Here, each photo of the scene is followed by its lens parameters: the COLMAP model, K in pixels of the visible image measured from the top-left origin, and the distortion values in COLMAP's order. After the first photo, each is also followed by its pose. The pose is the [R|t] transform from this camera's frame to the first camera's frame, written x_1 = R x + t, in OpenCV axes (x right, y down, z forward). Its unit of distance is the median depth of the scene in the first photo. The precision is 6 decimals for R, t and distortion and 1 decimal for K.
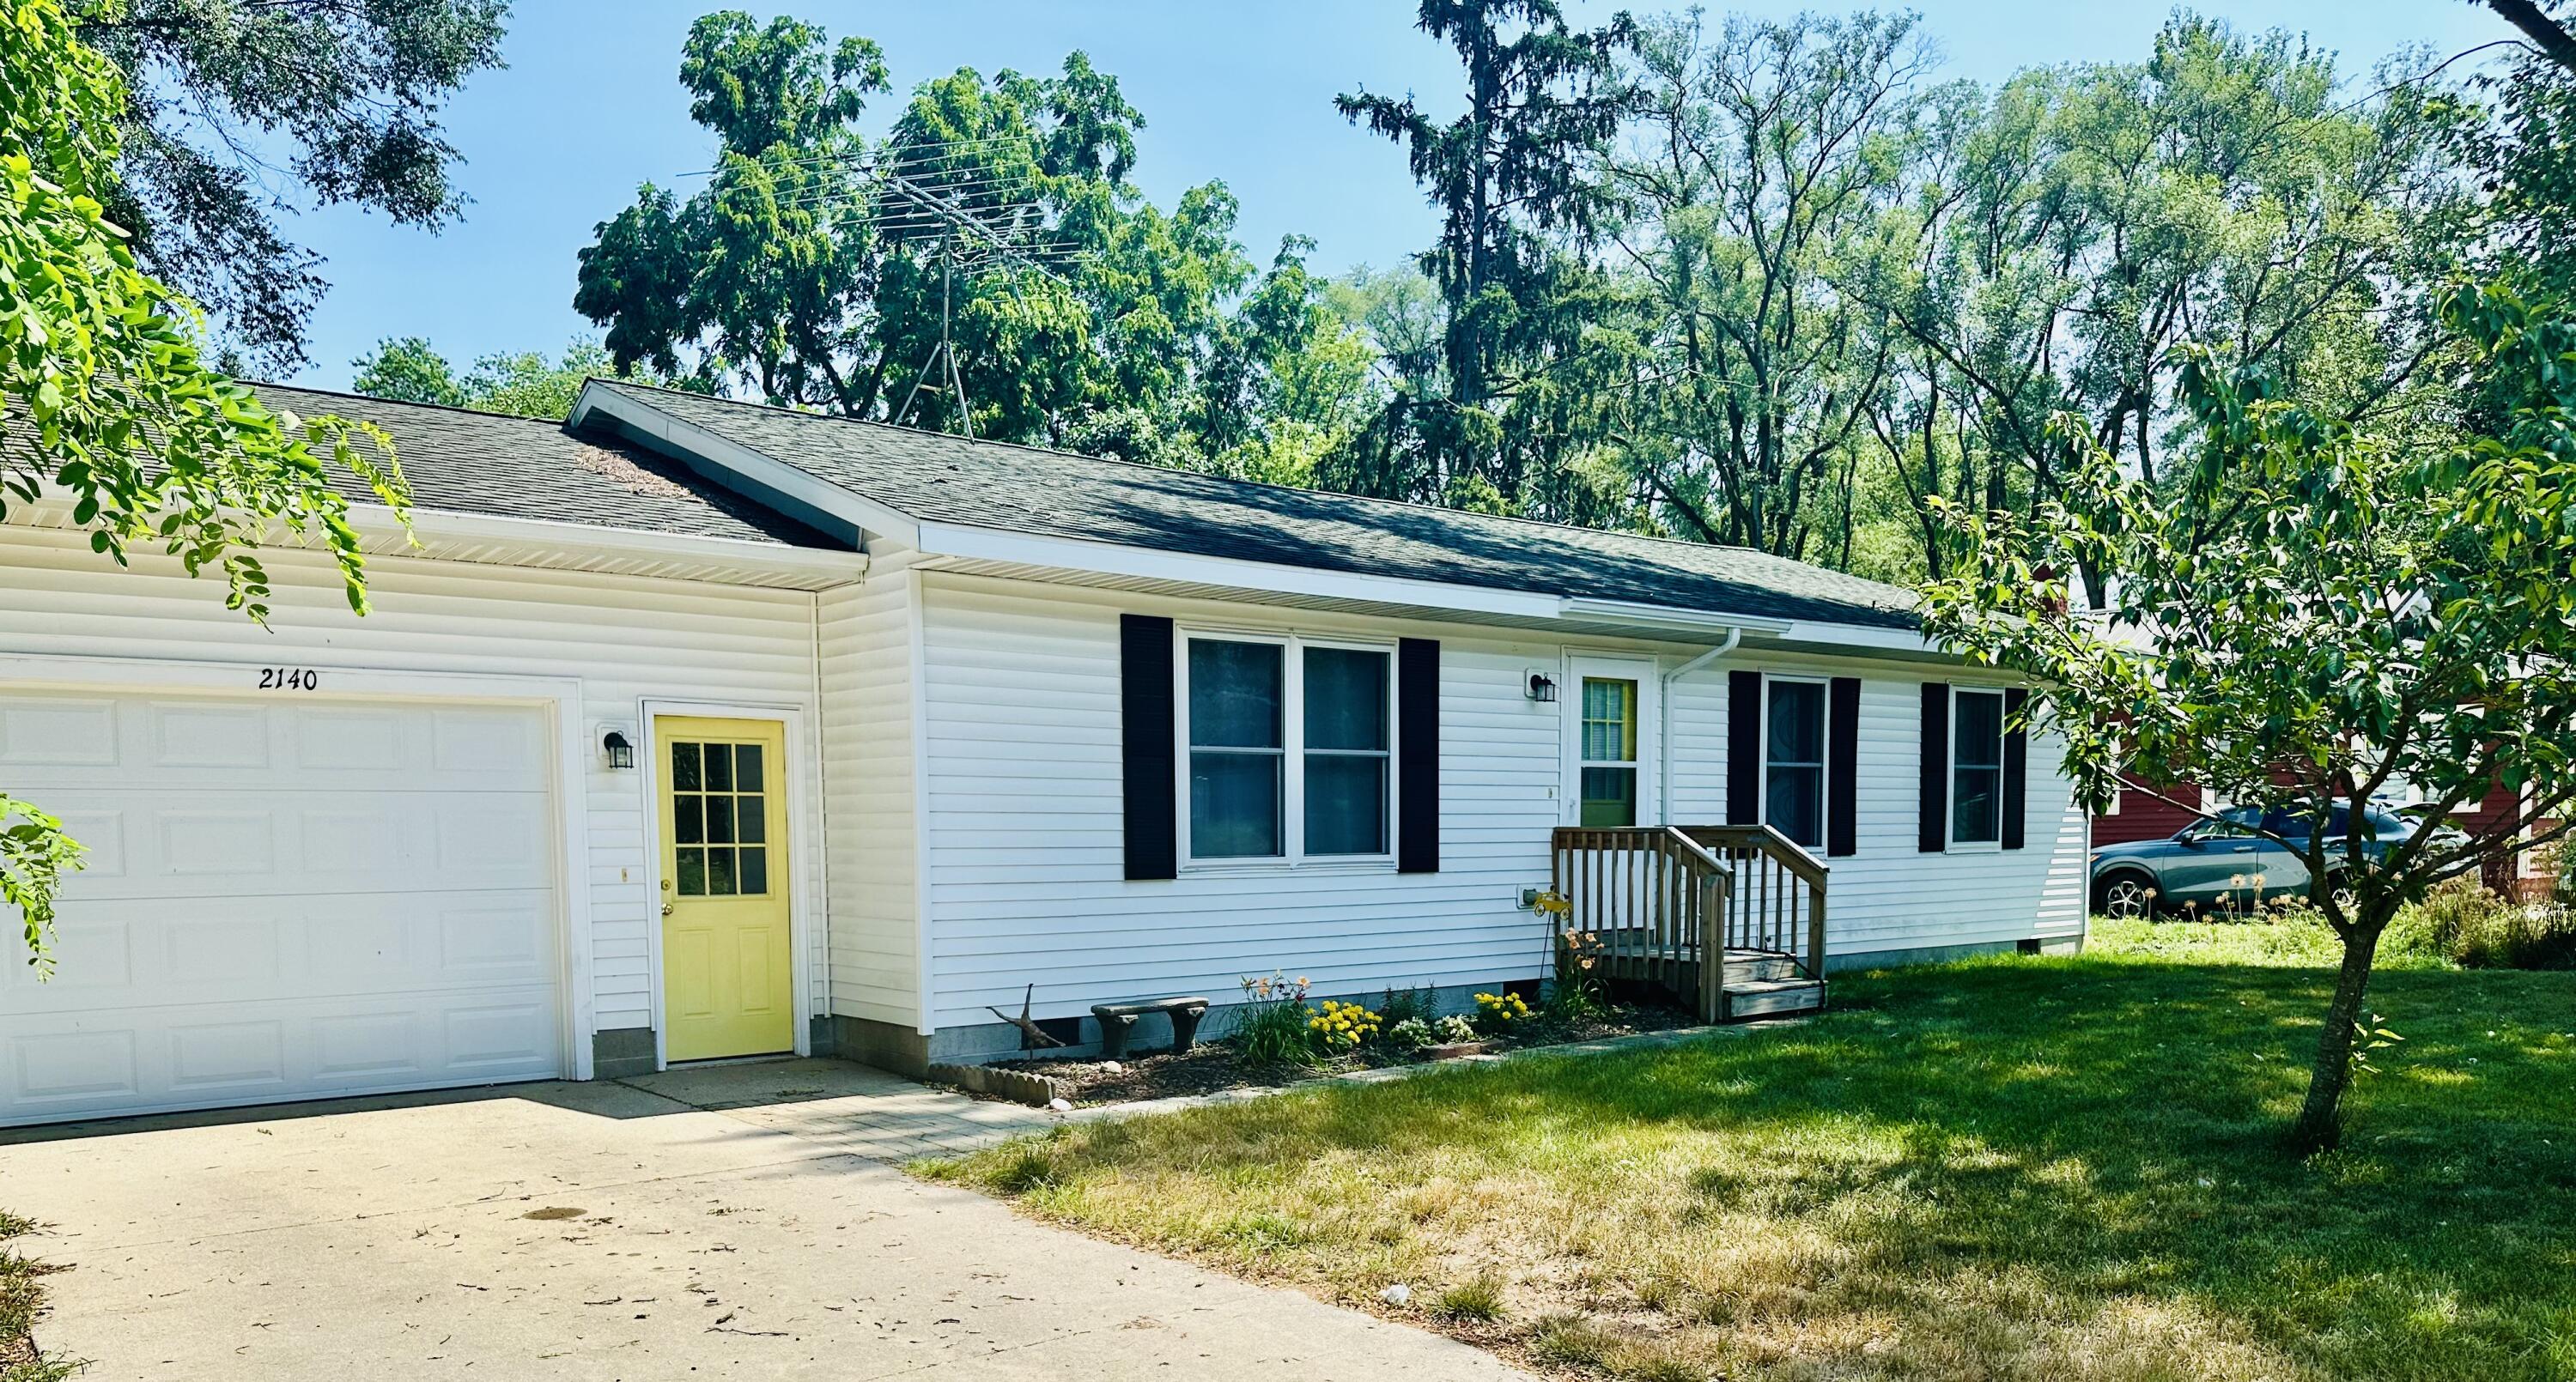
lens RADIAL K [[1793.9, 0, 1273.6], [0, 1793.9, 963.9], [0, 0, 1]] dist [0.170696, -0.283364]
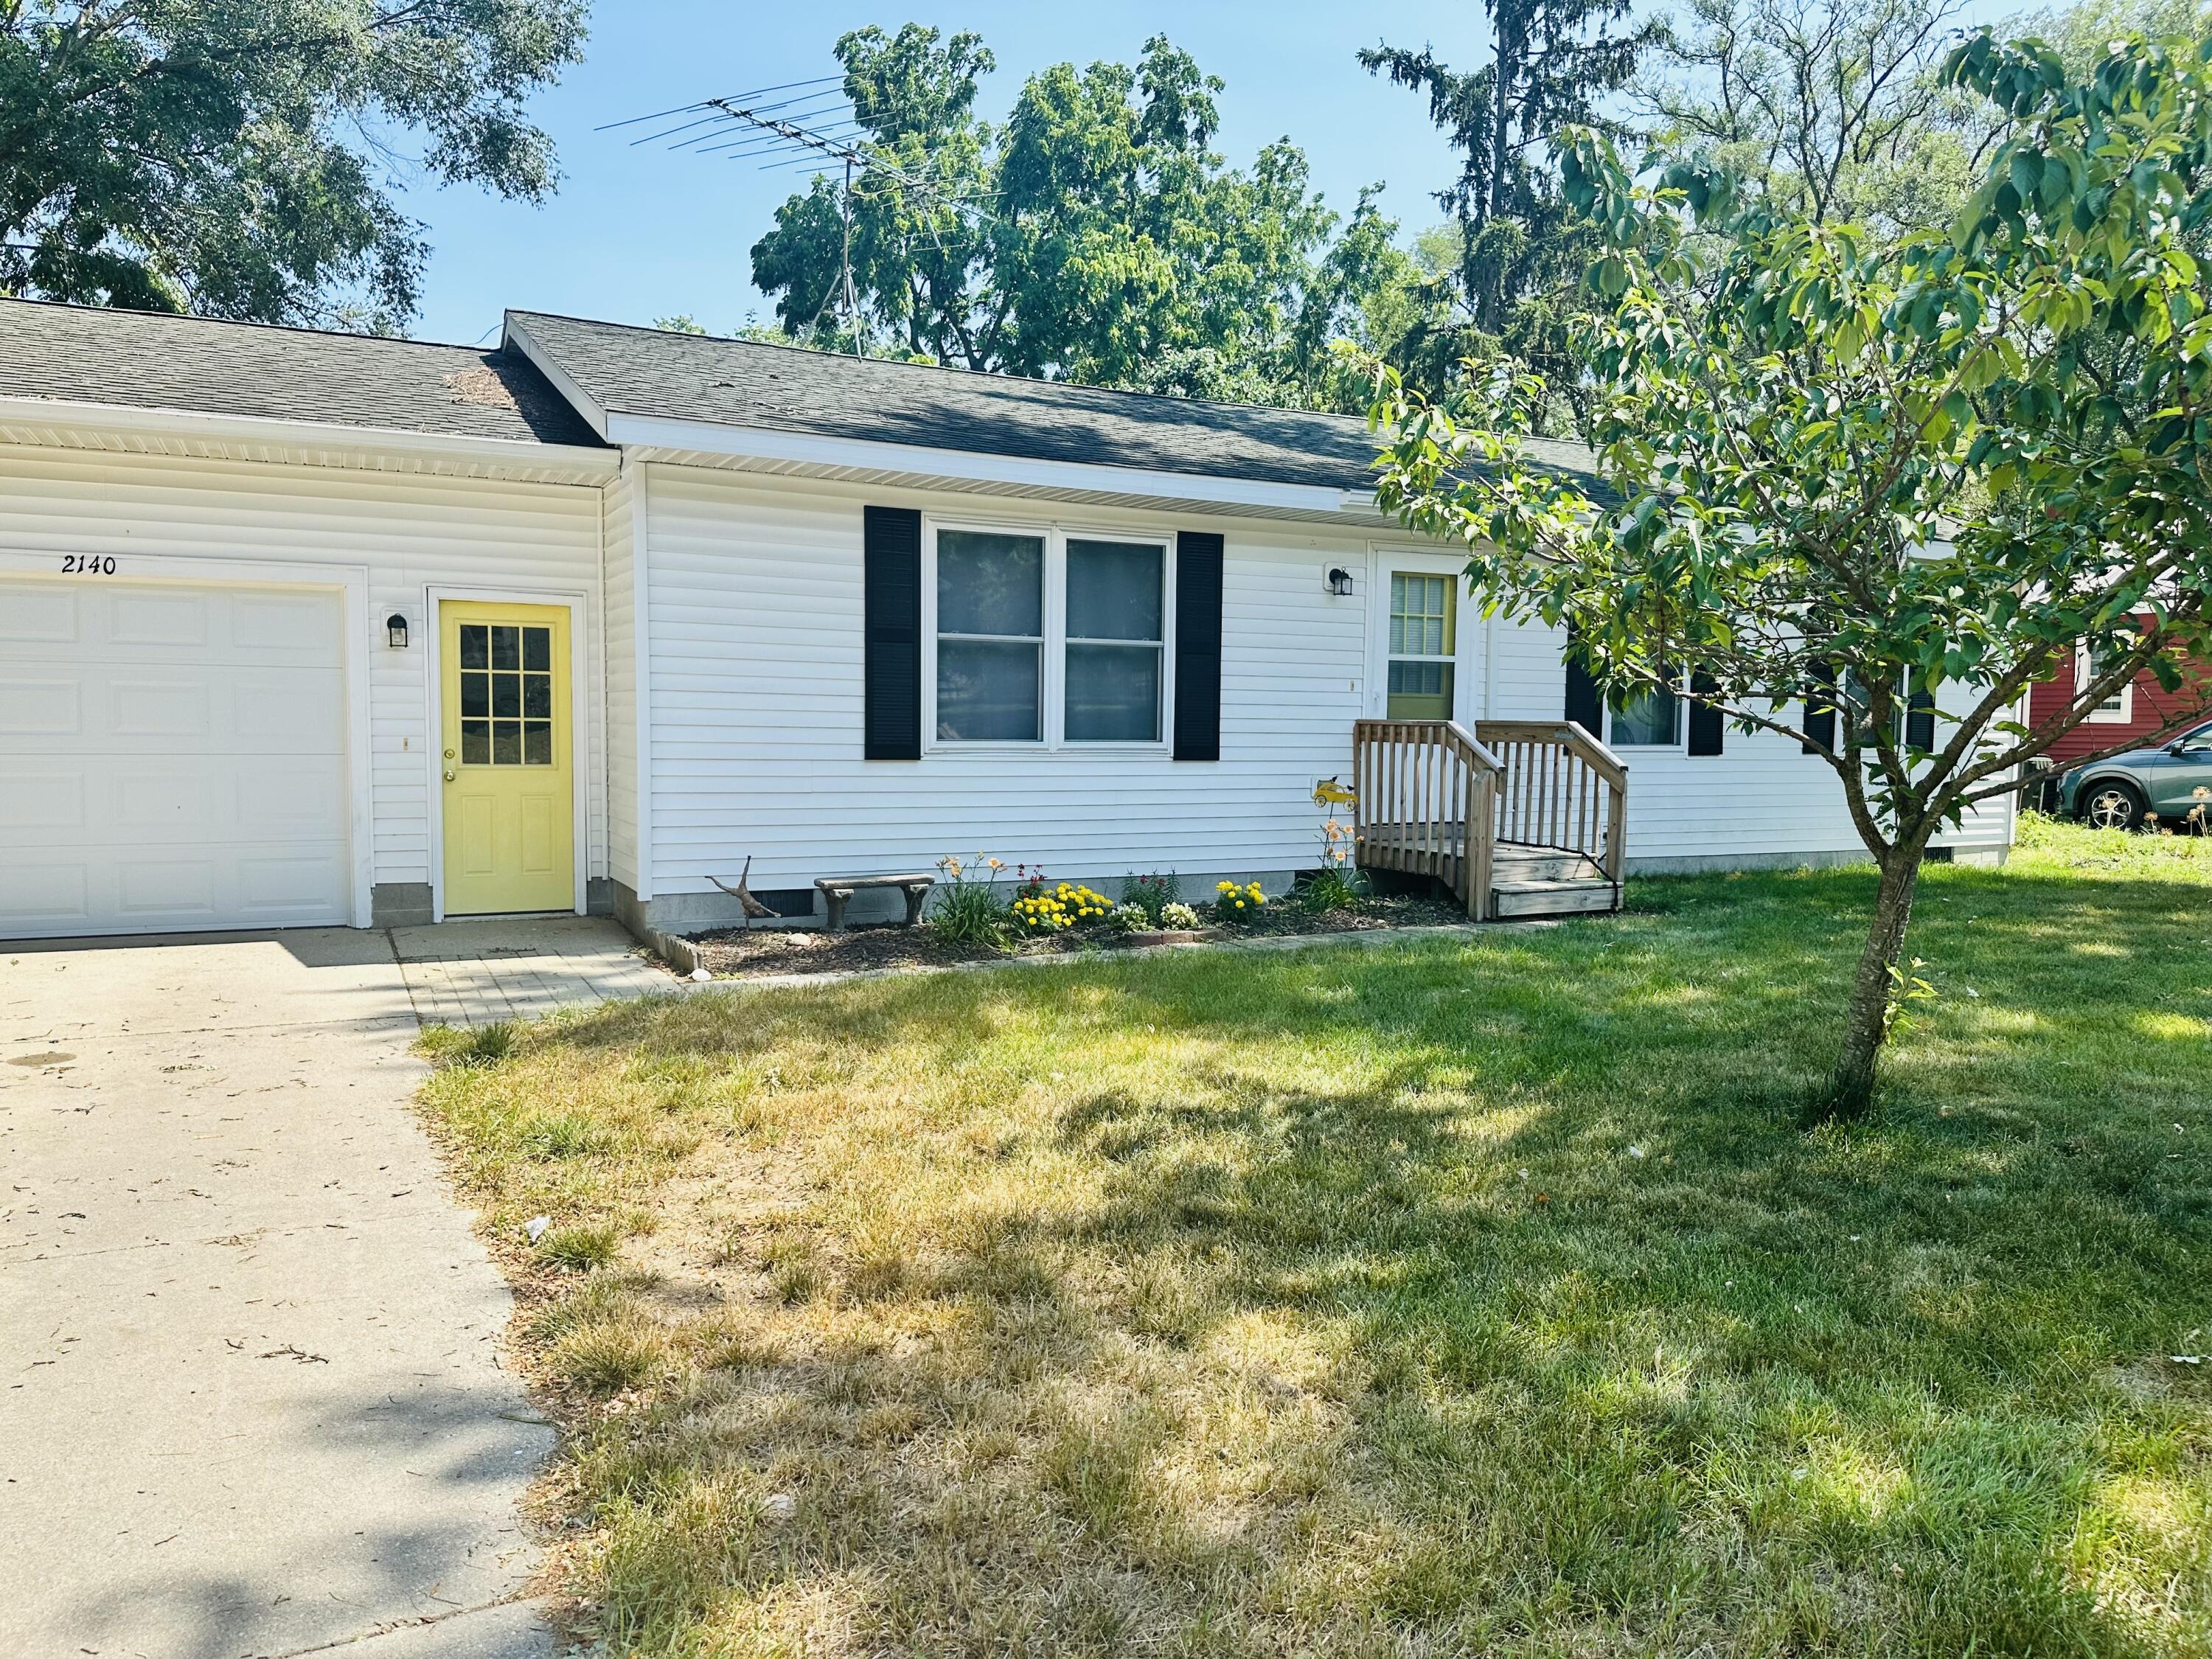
lens RADIAL K [[1549.8, 0, 1090.8], [0, 1549.8, 821.4], [0, 0, 1]] dist [0.123244, -0.181258]
pose [[0.978177, 0.033222, -0.205098, 0.215802], [-0.035326, 0.999354, -0.006605, -0.008842], [0.204747, 0.013707, 0.978719, 0.132044]]
